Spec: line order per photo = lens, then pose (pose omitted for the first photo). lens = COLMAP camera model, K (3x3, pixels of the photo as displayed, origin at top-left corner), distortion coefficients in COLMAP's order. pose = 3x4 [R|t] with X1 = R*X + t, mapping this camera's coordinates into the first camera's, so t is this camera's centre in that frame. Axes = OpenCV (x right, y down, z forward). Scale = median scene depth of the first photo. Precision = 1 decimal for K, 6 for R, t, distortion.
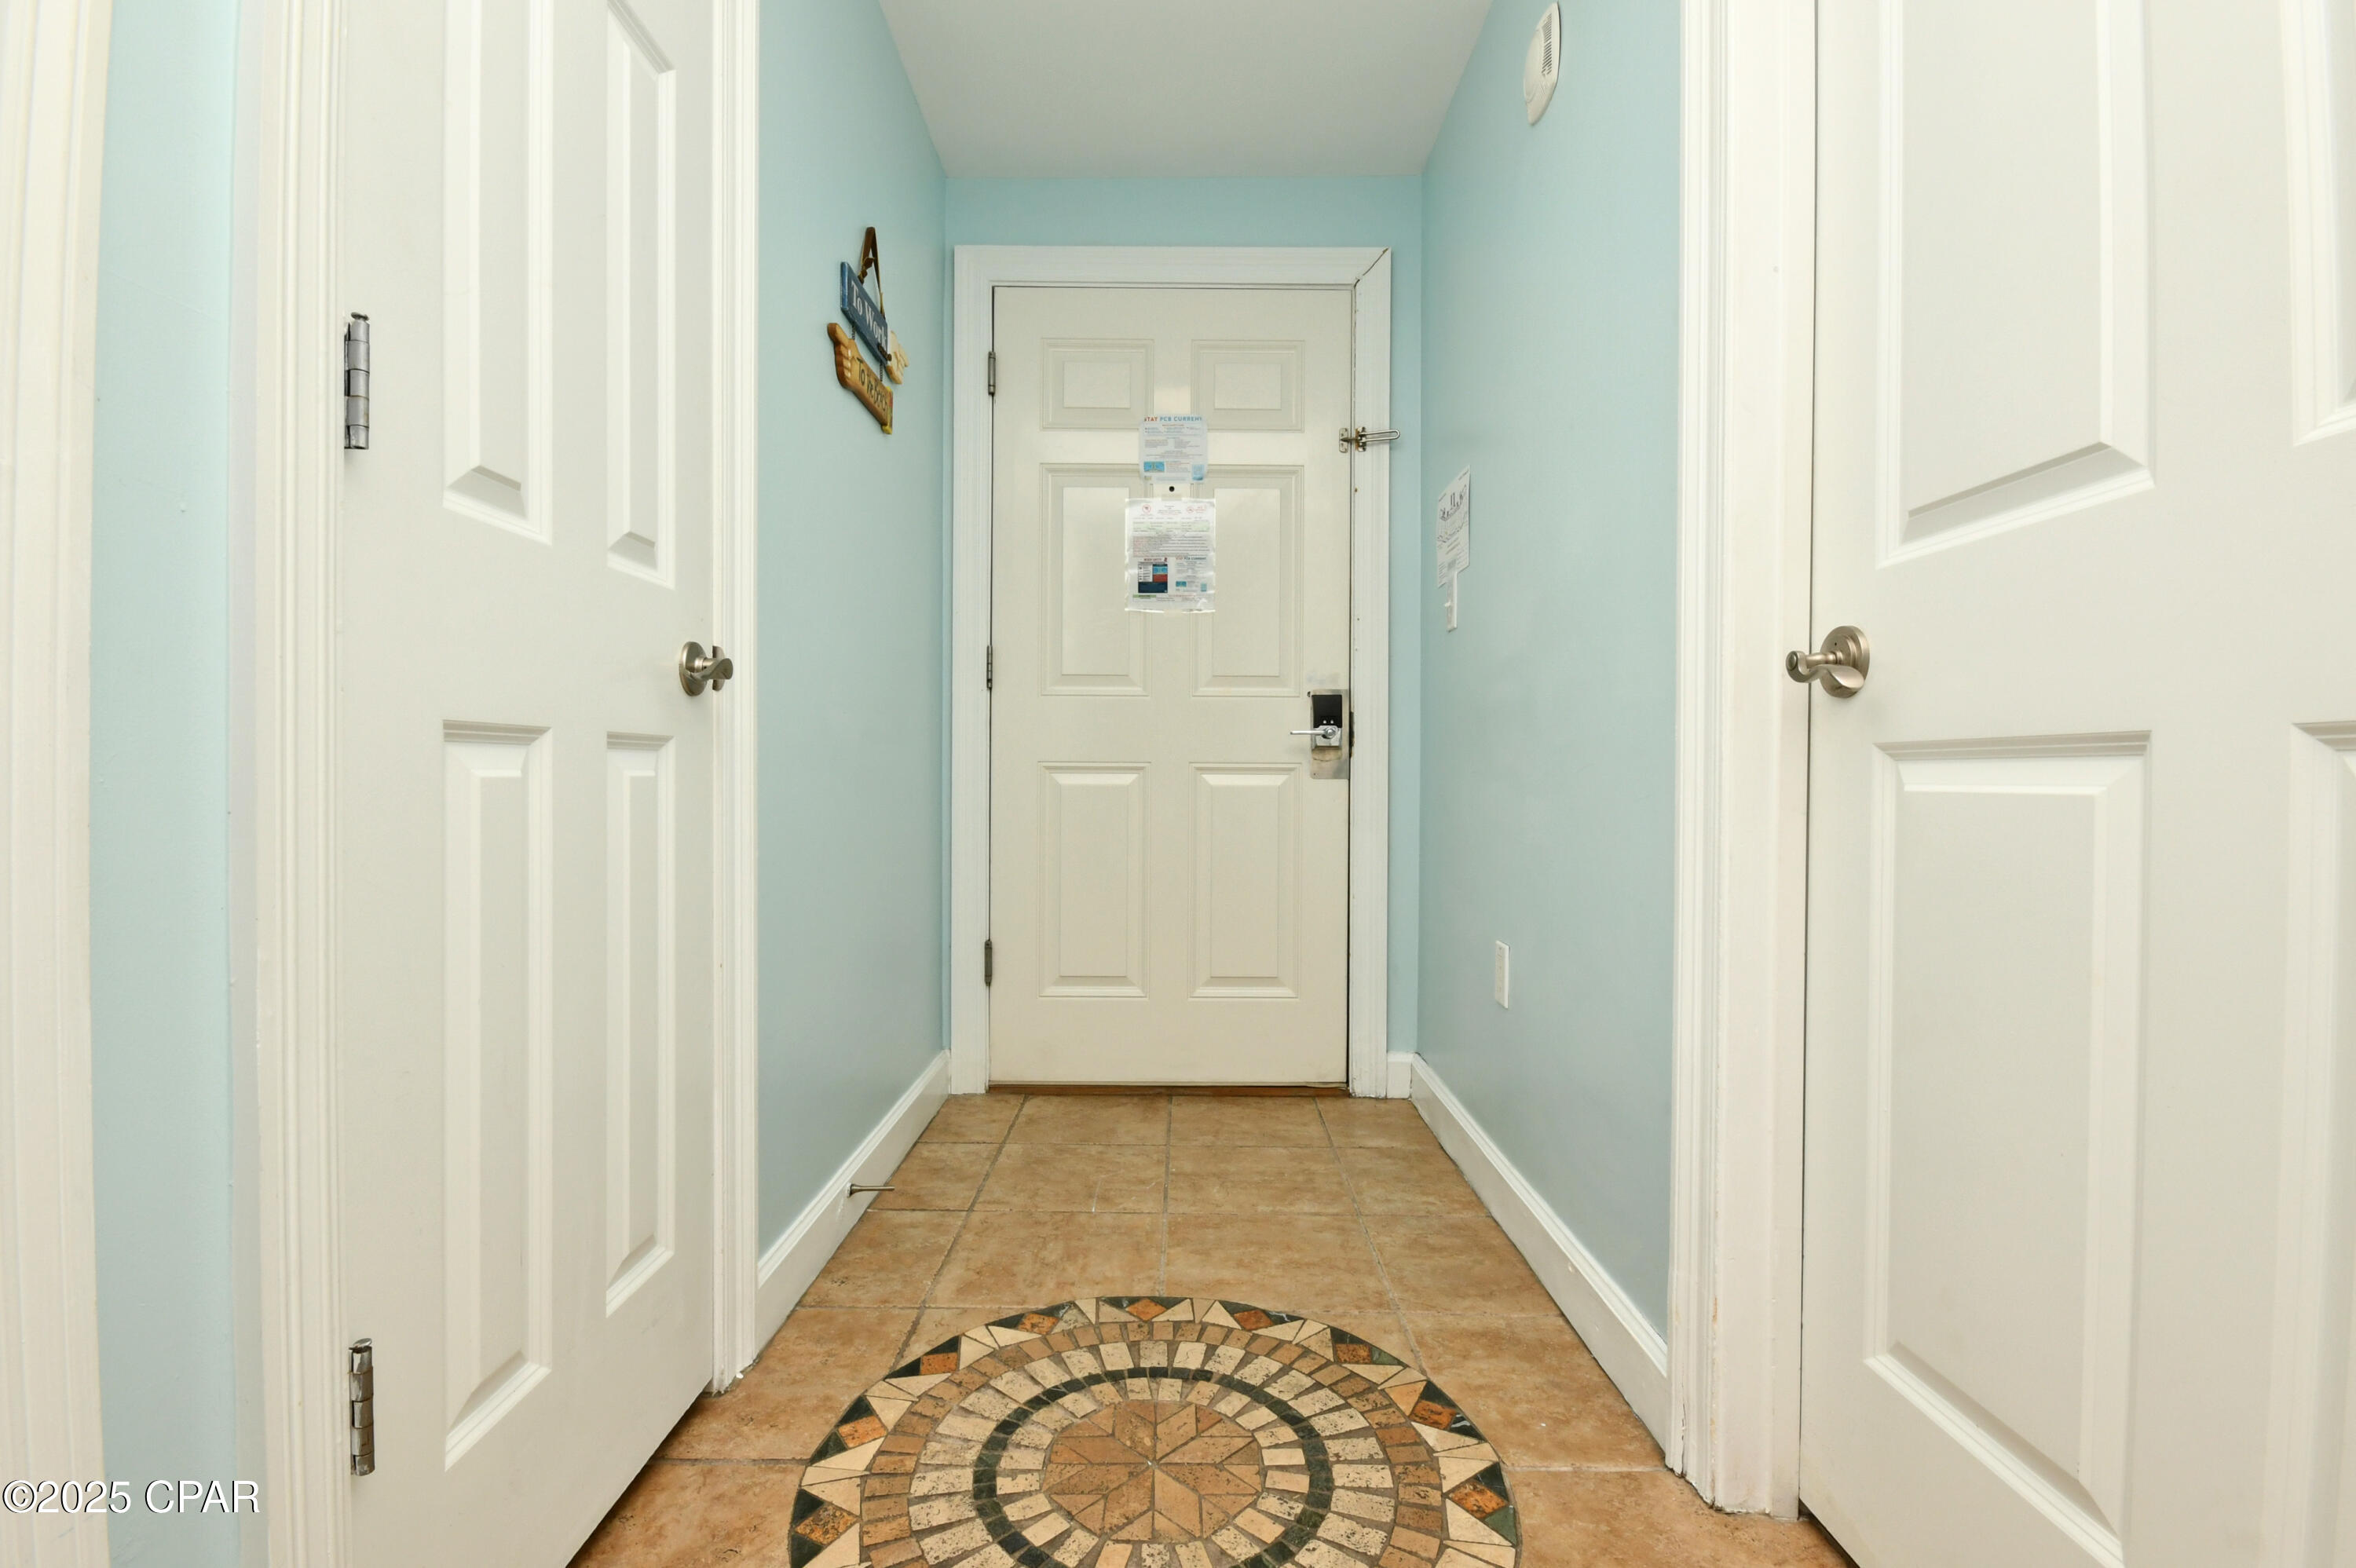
lens RADIAL K [[1035.4, 0, 1186.2], [0, 1035.4, 780.0], [0, 0, 1]] dist [0.001857, -0.004842]
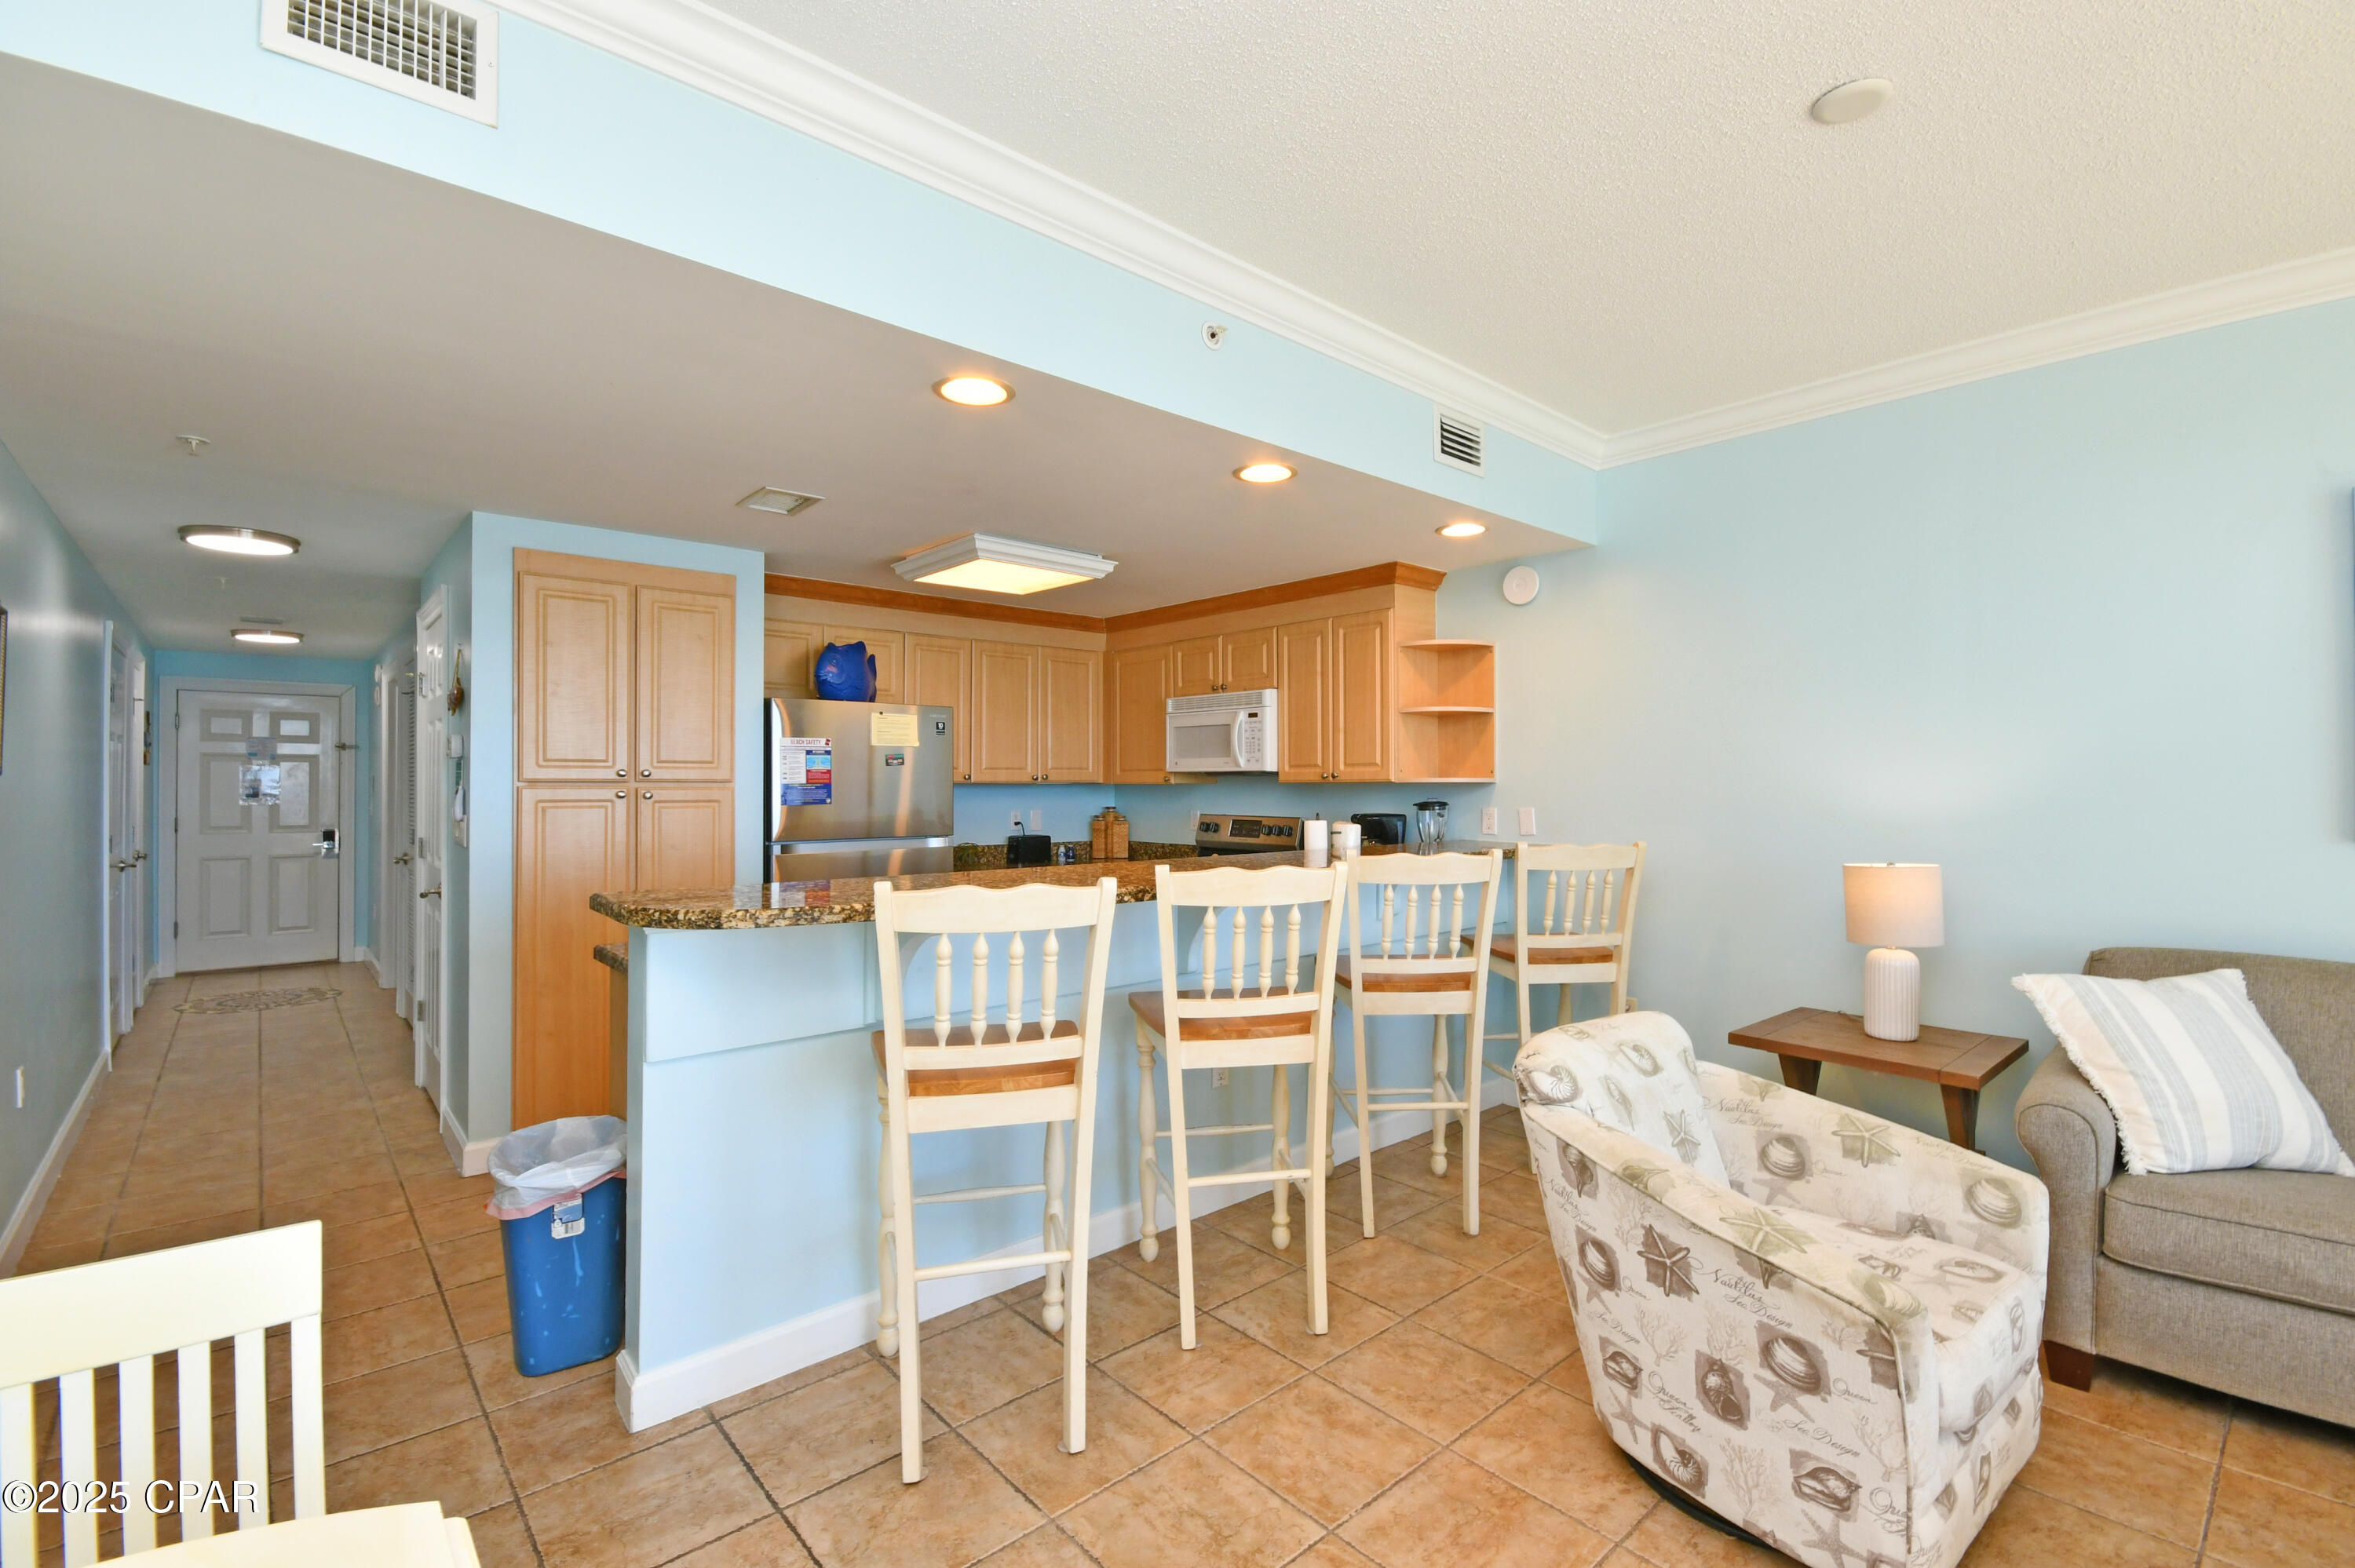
lens RADIAL K [[1035.0, 0, 1185.7], [0, 1035.0, 780.0], [0, 0, 1]] dist [0.001857, -0.004842]
pose [[0.745582, -0.002233, 0.666410, -0.011587], [0.008663, 0.999942, -0.006341, -0.191239], [-0.666357, 0.010501, 0.745558, -2.932753]]
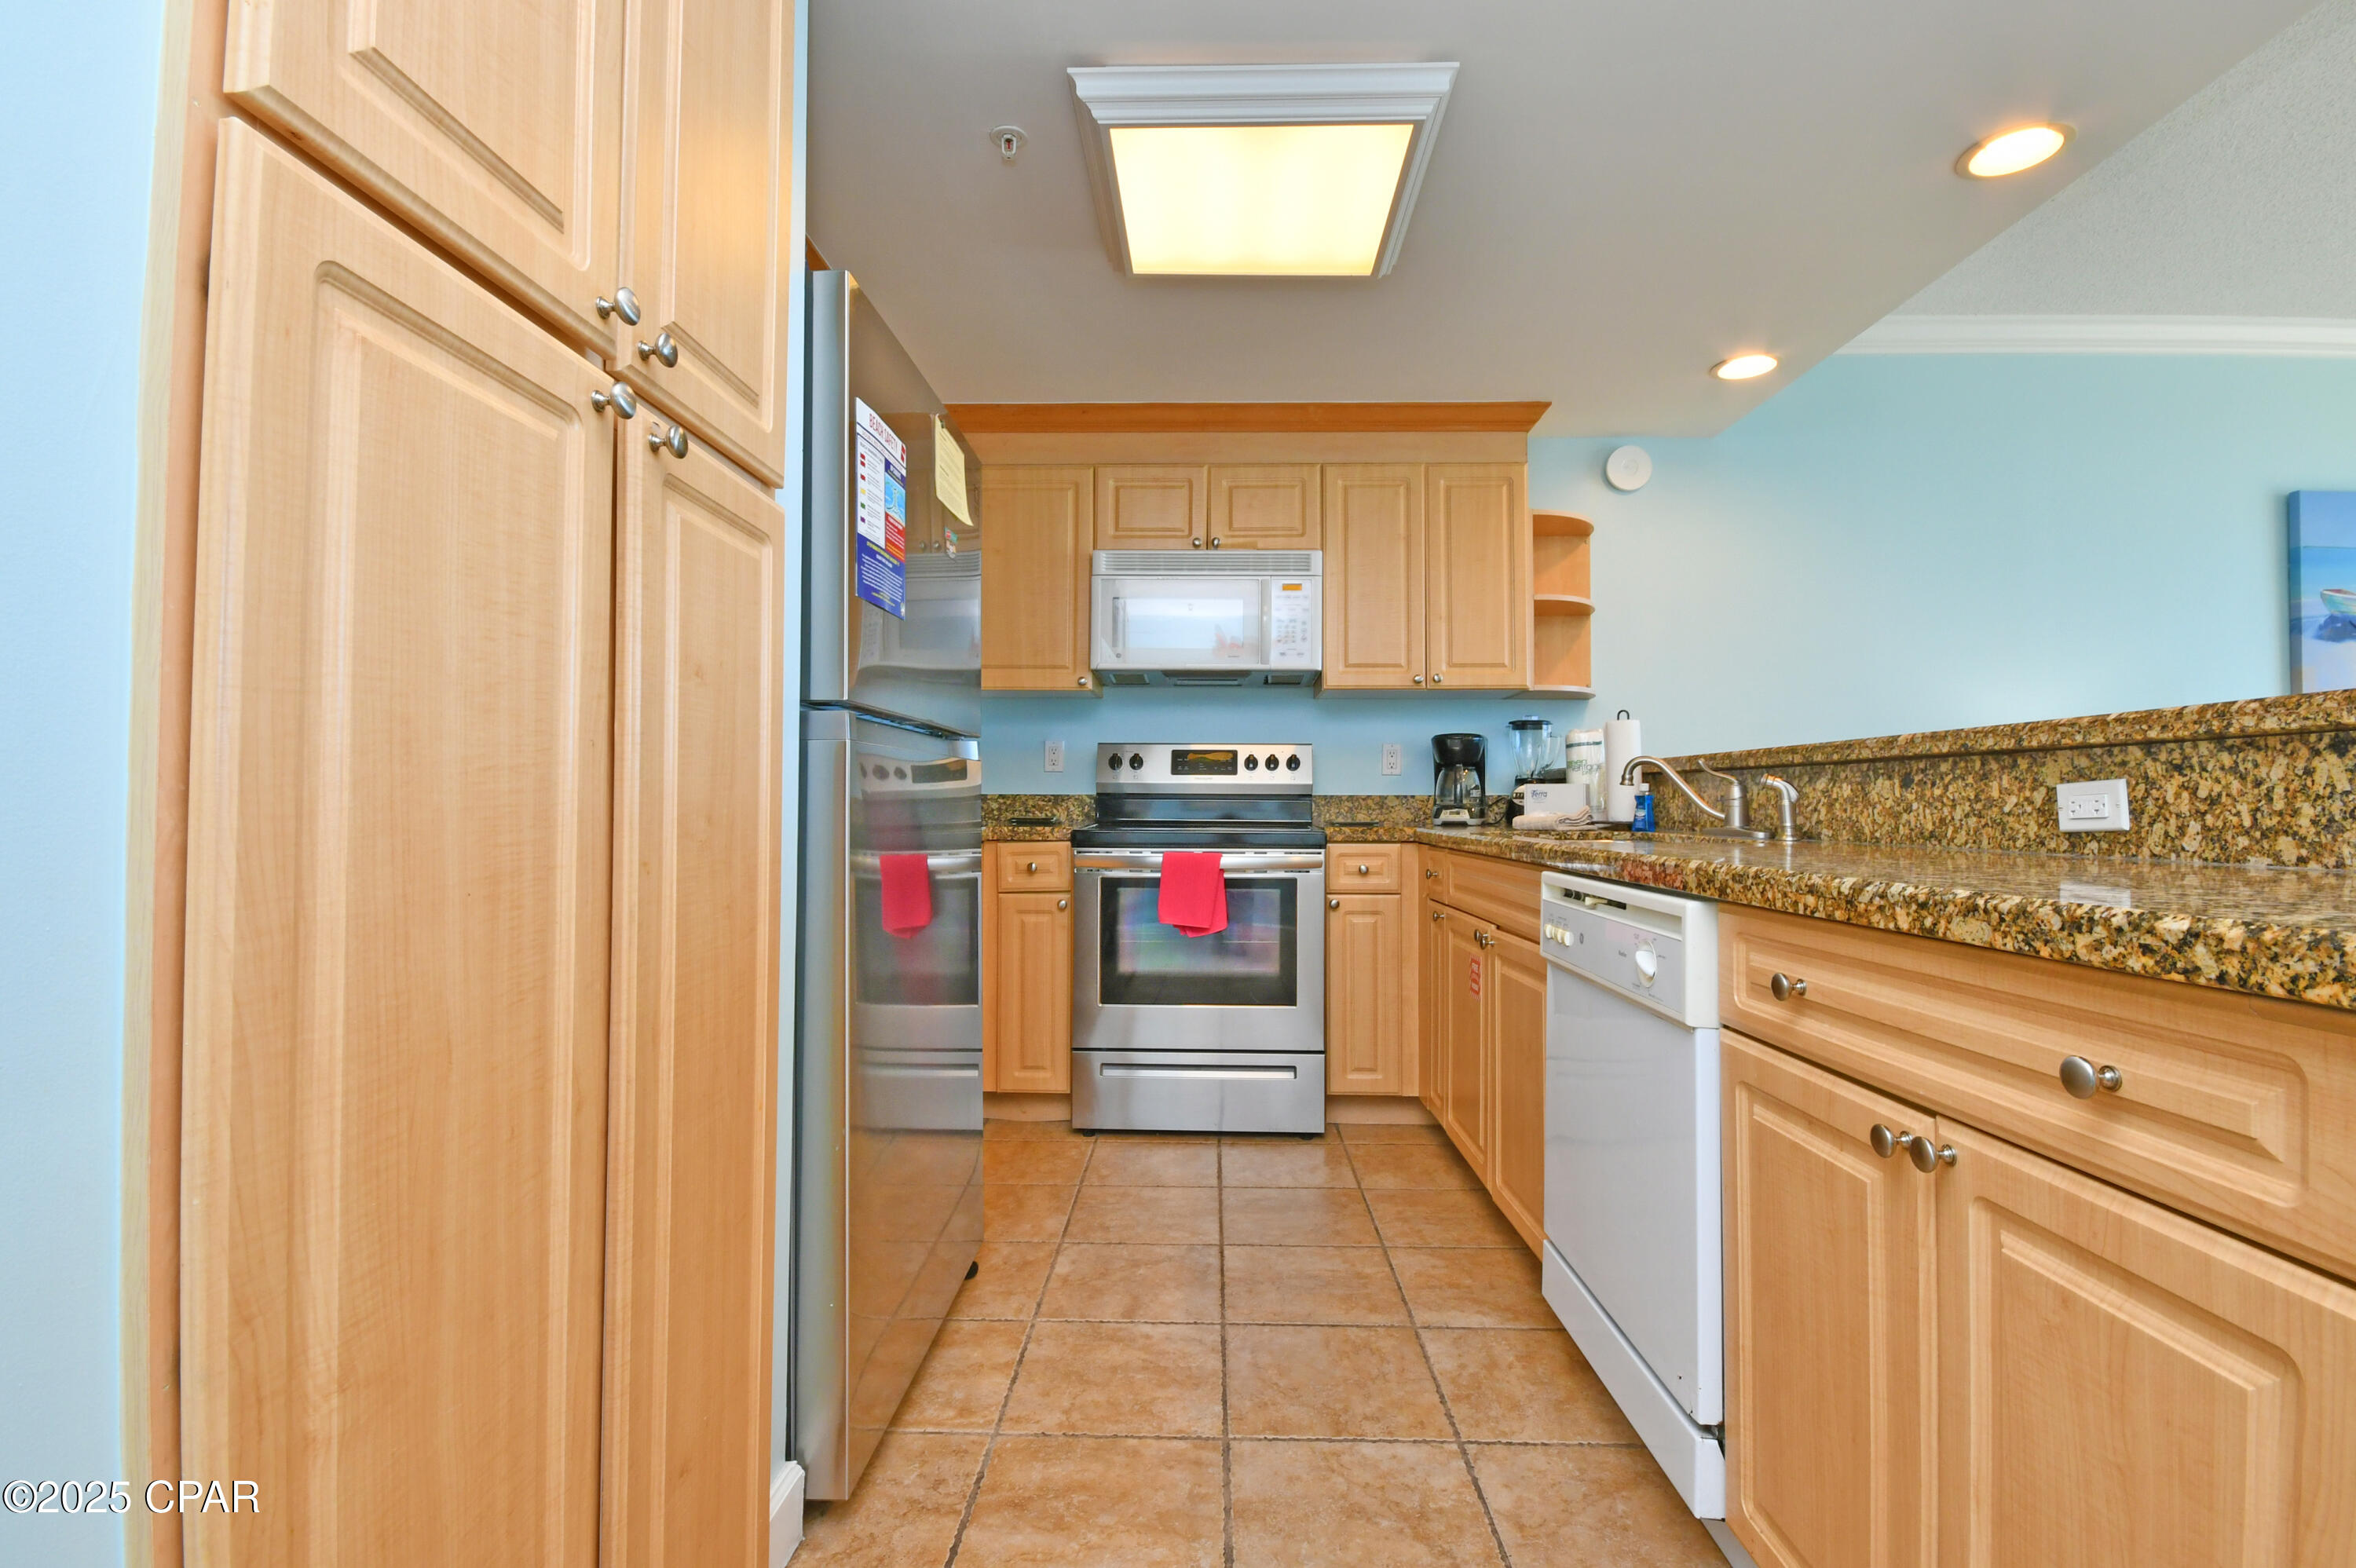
lens RADIAL K [[1088.7, 0, 1178.0], [0, 1088.7, 784.0], [0, 0, 1]] dist [-0.015484, 0.000013]
pose [[0.037569, 0.013195, 0.999207, 0.006727], [0.002607, 0.999908, -0.013302, -0.058271], [-0.999291, 0.003105, 0.037531, -1.484274]]
